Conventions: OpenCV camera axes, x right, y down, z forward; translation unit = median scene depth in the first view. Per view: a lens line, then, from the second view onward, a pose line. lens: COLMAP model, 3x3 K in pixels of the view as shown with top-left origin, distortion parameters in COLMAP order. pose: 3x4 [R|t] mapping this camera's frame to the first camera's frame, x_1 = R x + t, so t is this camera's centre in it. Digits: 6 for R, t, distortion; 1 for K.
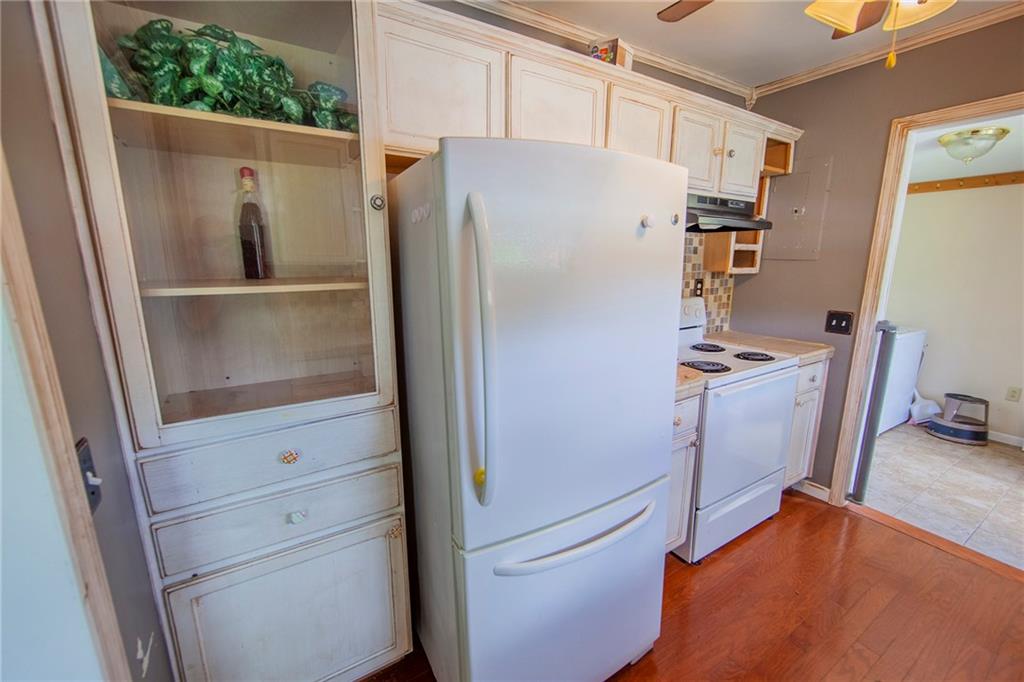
lens RADIAL K [[406.5, 0, 514.4], [0, 406.5, 345.3], [0, 0, 1]] dist [-0.009218, 0.000482]
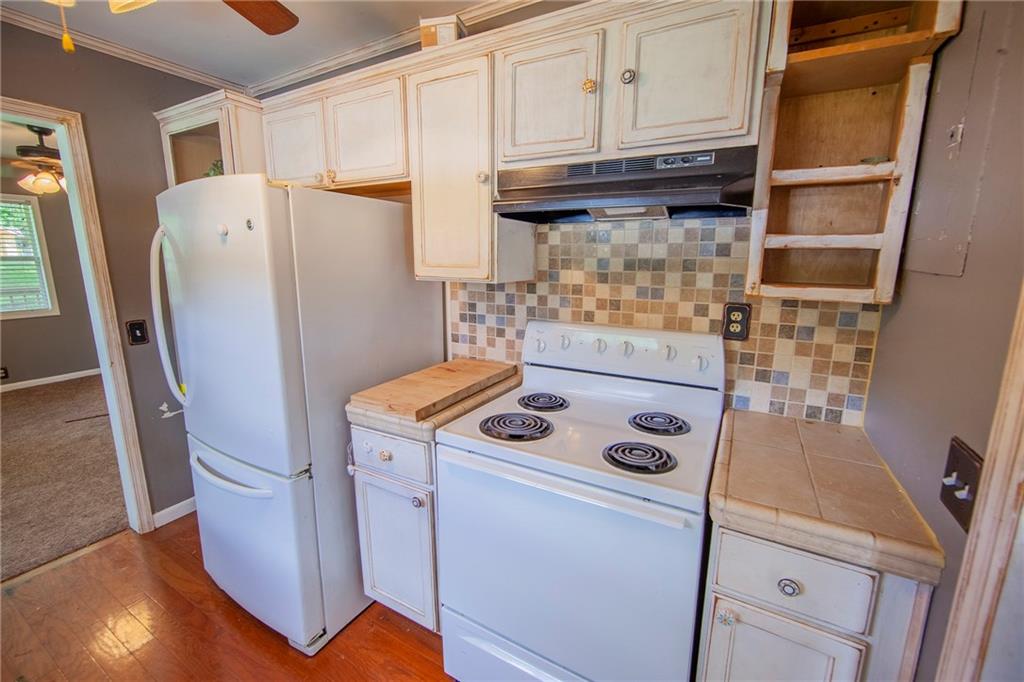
lens RADIAL K [[406.5, 0, 518.4], [0, 406.5, 334.5], [0, 0, 1]] dist [-0.009218, 0.000482]
pose [[0.507069, 0.165279, -0.845910, 0.762906], [-0.188625, 0.978931, 0.078201, -0.110349], [0.841012, 0.119907, 0.527561, 0.481076]]
